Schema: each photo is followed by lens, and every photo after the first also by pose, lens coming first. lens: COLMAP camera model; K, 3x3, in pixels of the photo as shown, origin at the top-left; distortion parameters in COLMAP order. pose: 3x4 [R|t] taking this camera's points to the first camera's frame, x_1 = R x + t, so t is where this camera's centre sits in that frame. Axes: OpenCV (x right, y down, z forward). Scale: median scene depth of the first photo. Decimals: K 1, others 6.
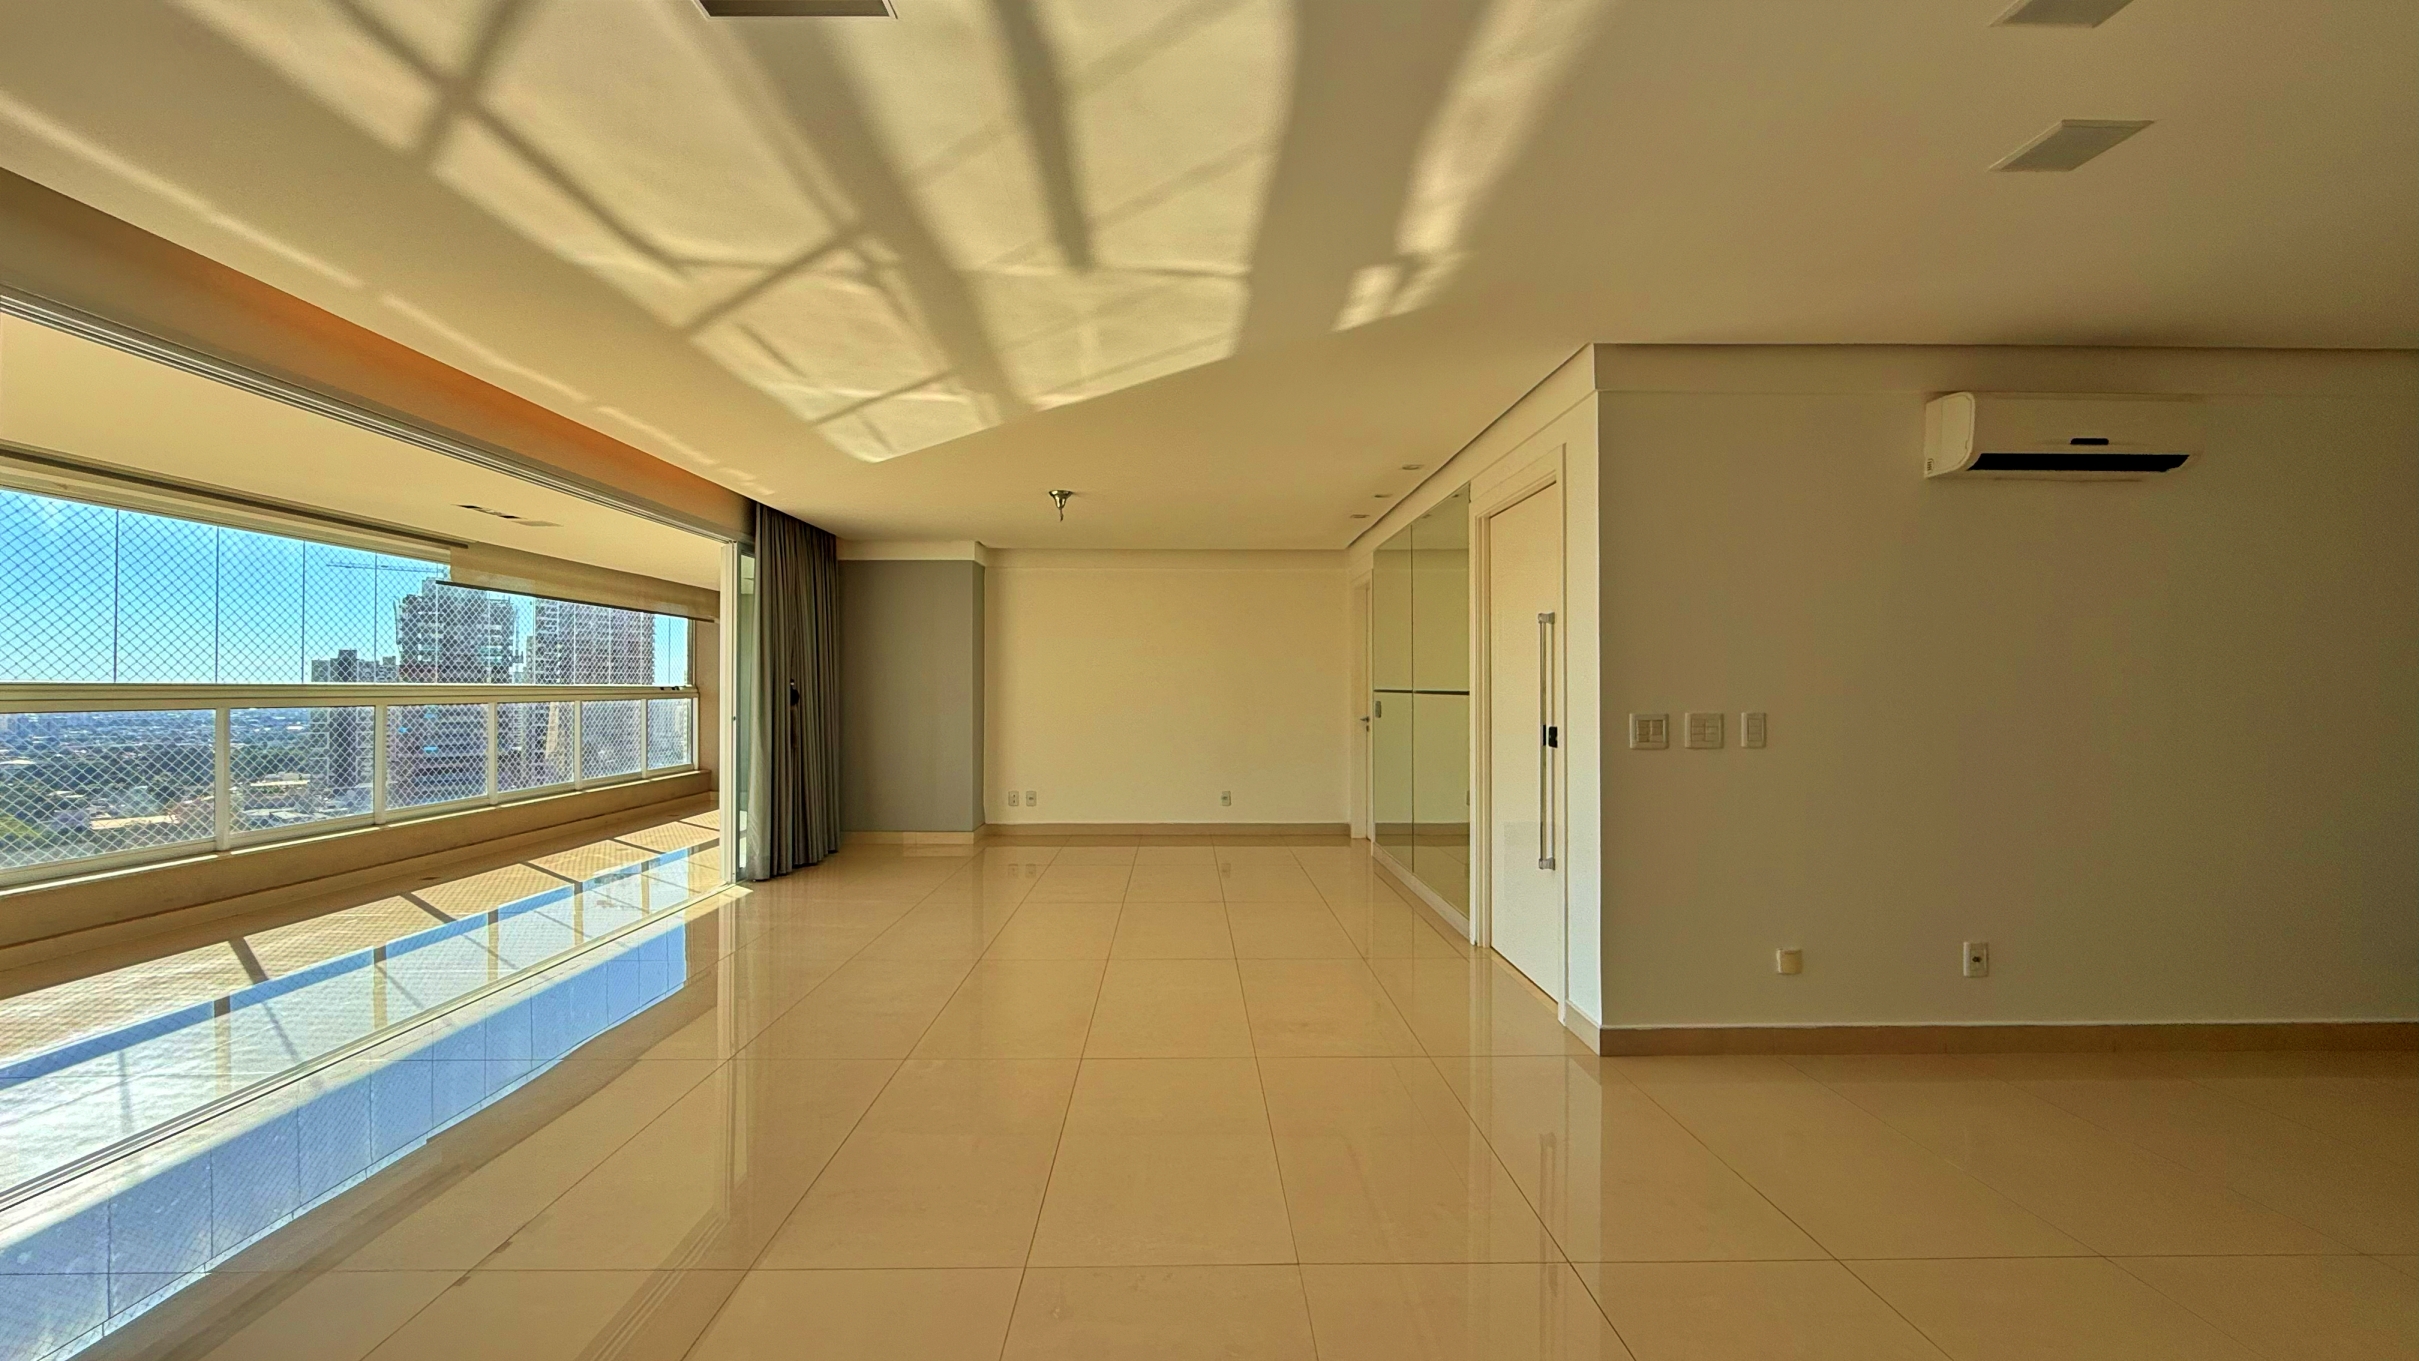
lens RADIAL K [[964.4, 0, 1199.1], [0, 964.4, 681.0], [0, 0, 1]] dist [0.000184, -0.000011]
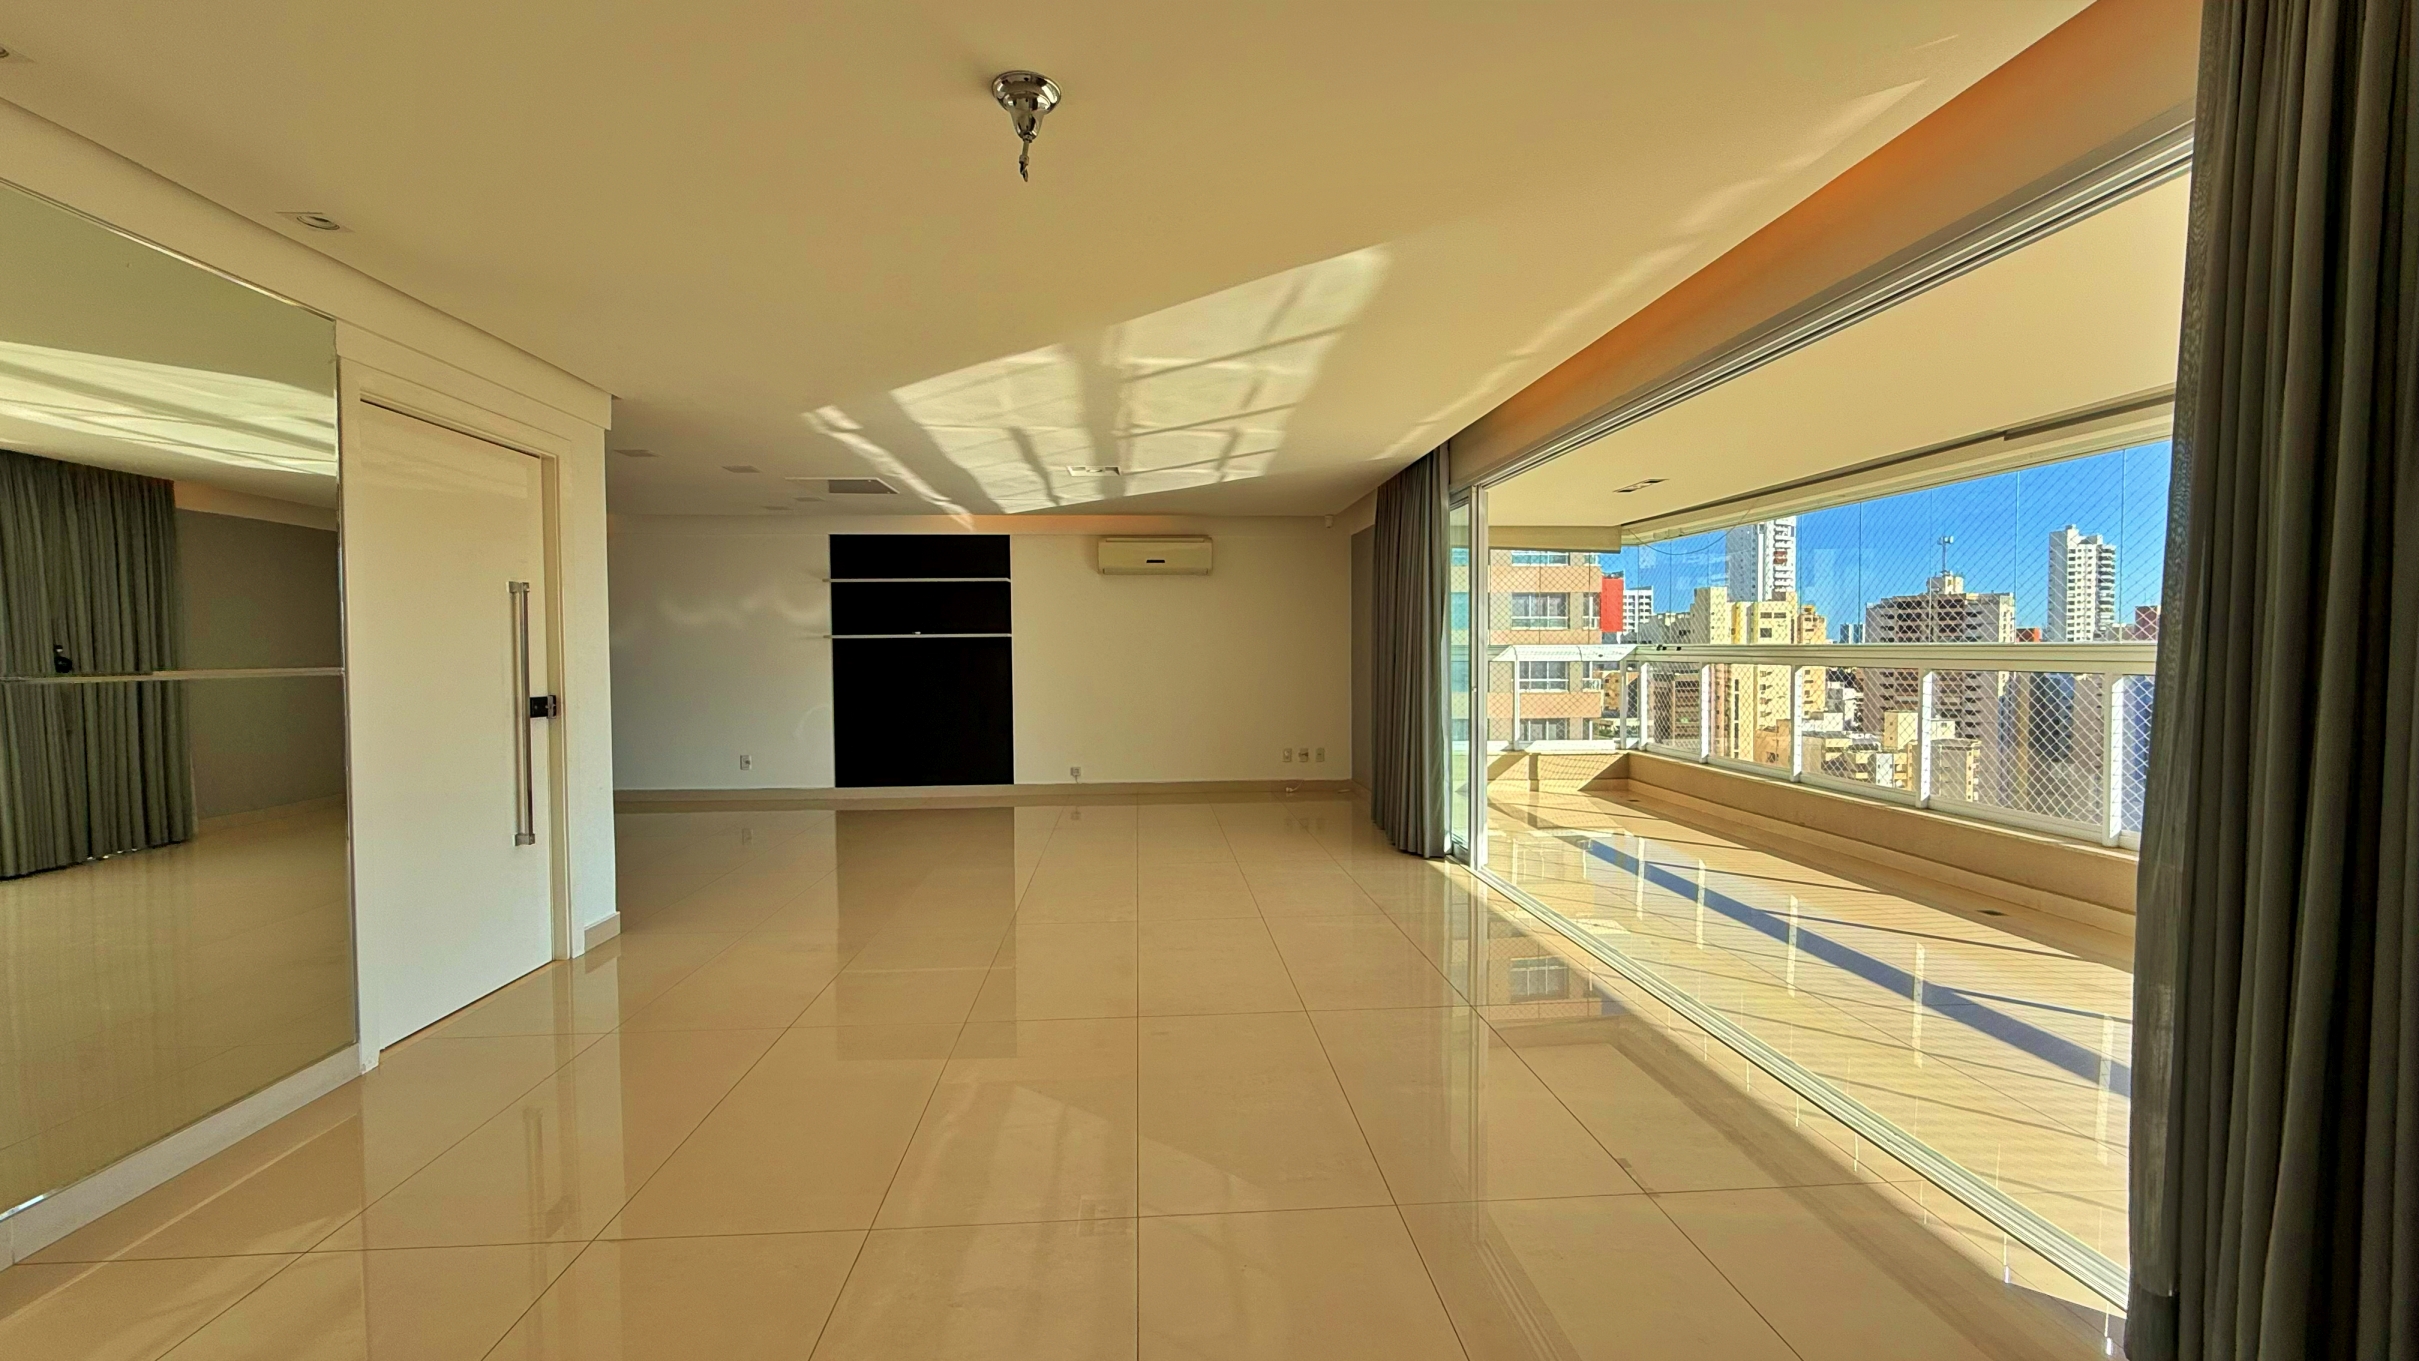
lens RADIAL K [[962.6, 0, 1196.3], [0, 962.6, 686.9], [0, 0, 1]] dist [-0.000126, -0.000111]
pose [[-0.999035, 0.008125, -0.043157, -0.300798], [0.006843, 0.999534, 0.029757, 0.010885], [0.043379, 0.029433, -0.998625, 2.234378]]
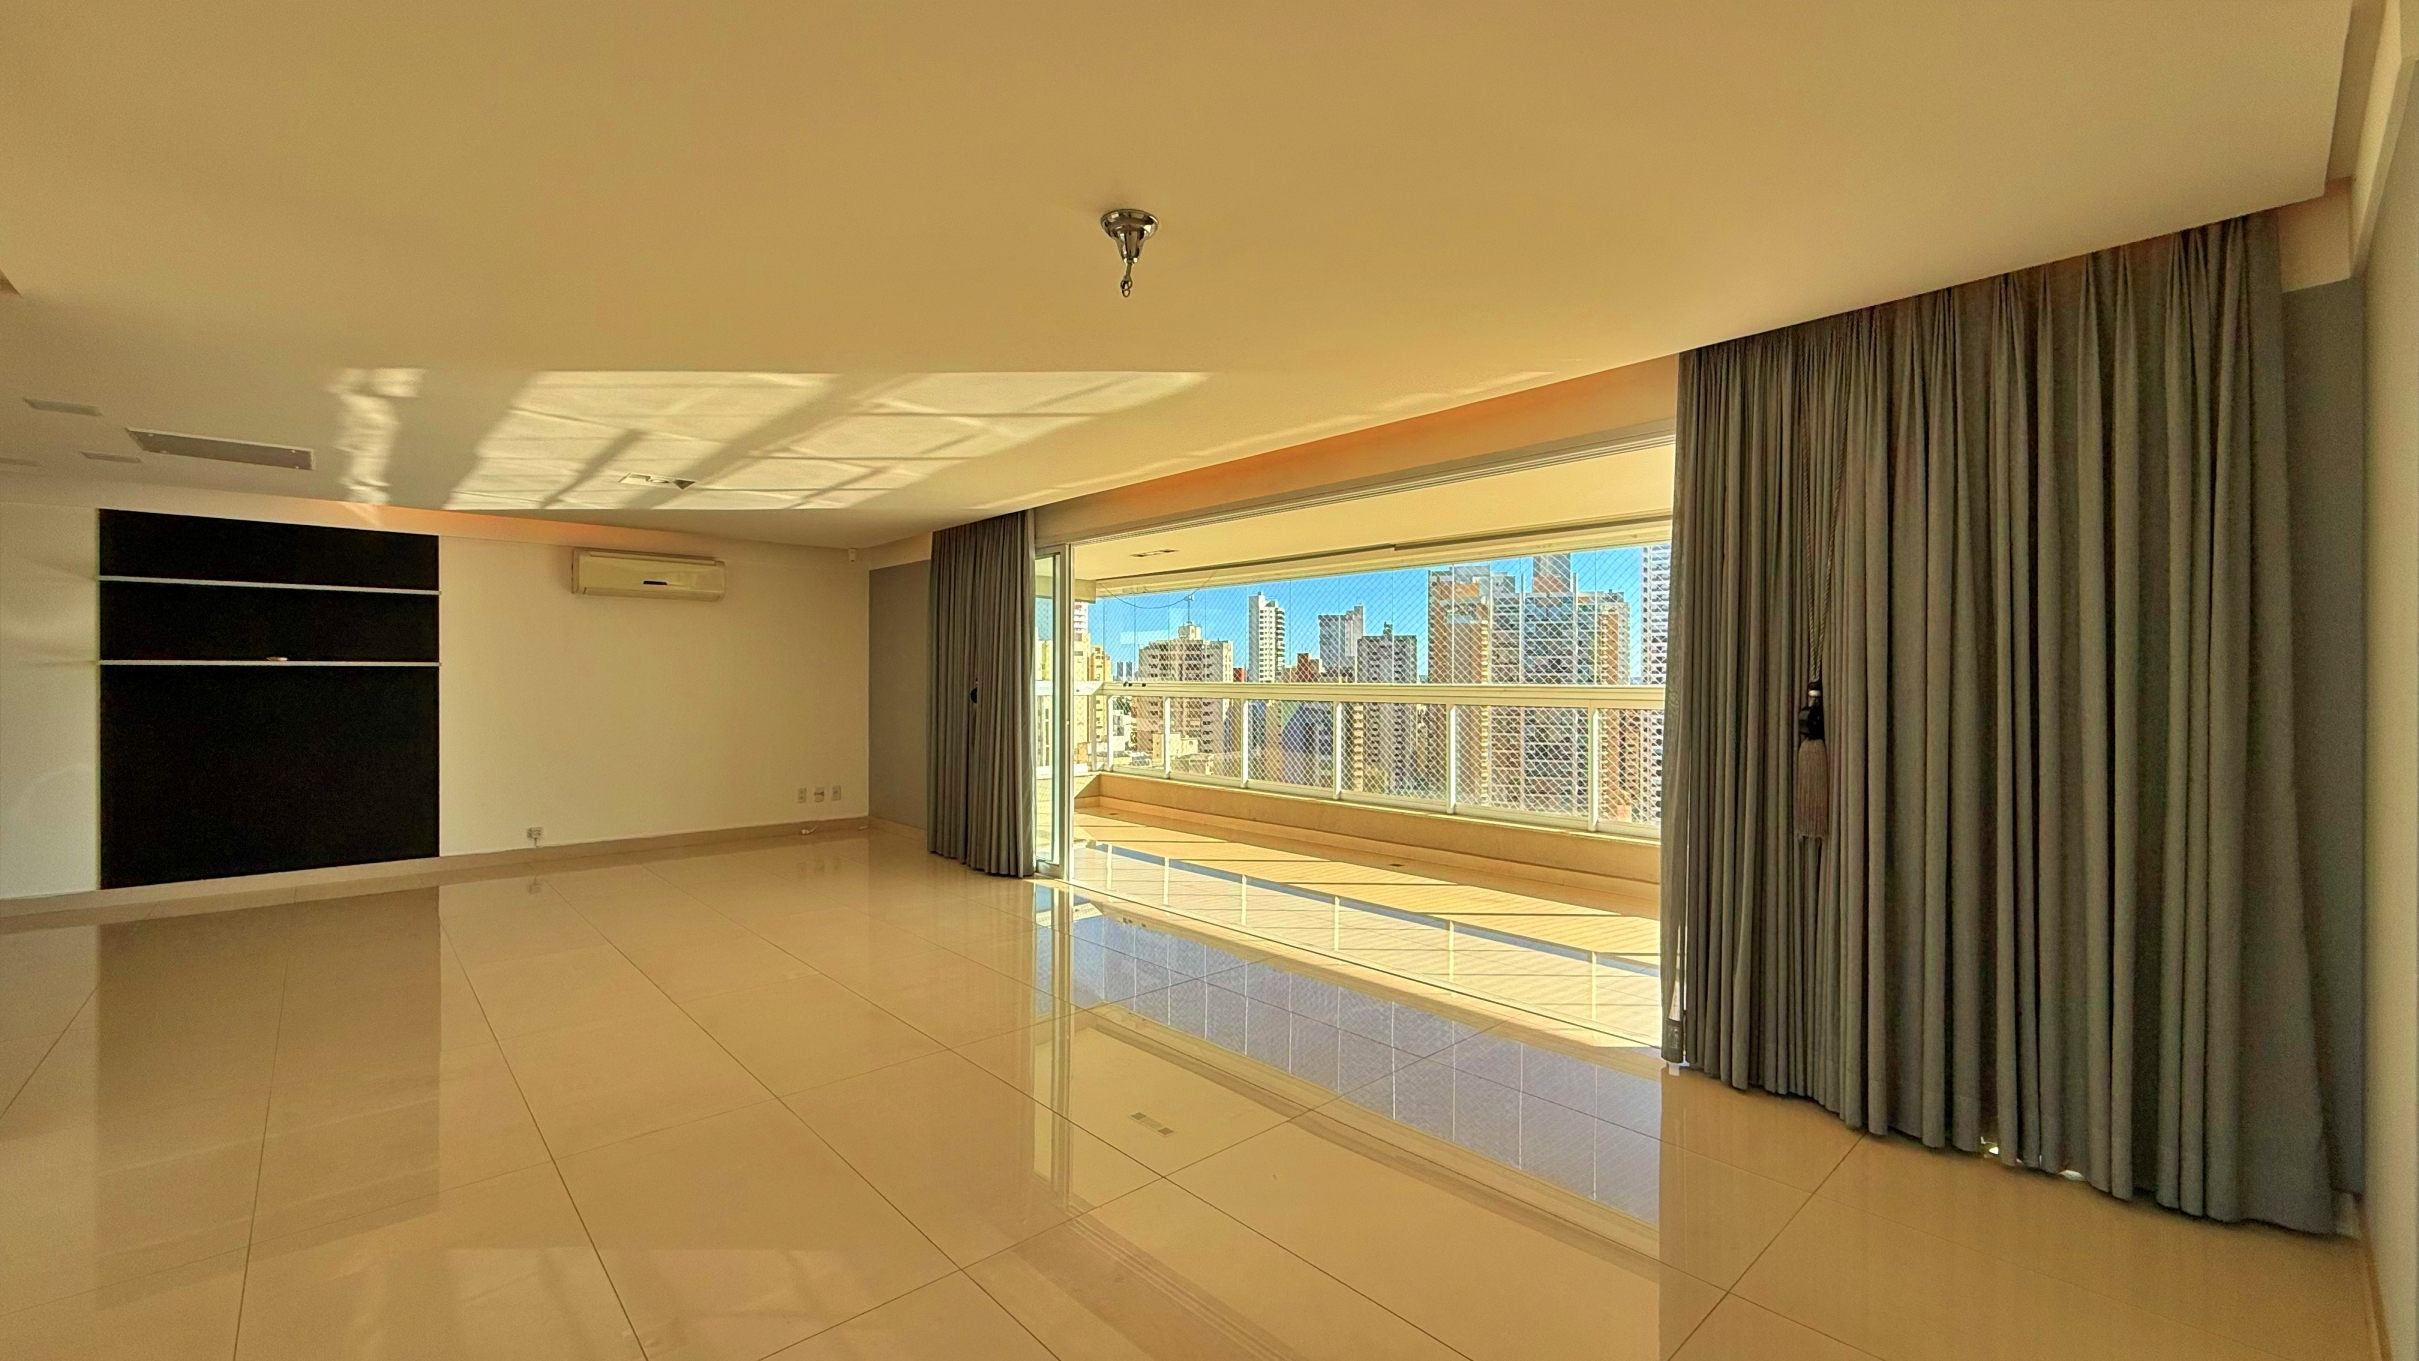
lens RADIAL K [[964.4, 0, 1199.1], [0, 964.4, 681.0], [0, 0, 1]] dist [0.000184, -0.000011]
pose [[-0.753001, 0.000024, -0.658019, 0.179477], [0.004780, 0.999974, -0.005434, -0.000245], [0.658002, -0.007237, -0.752982, 2.191767]]
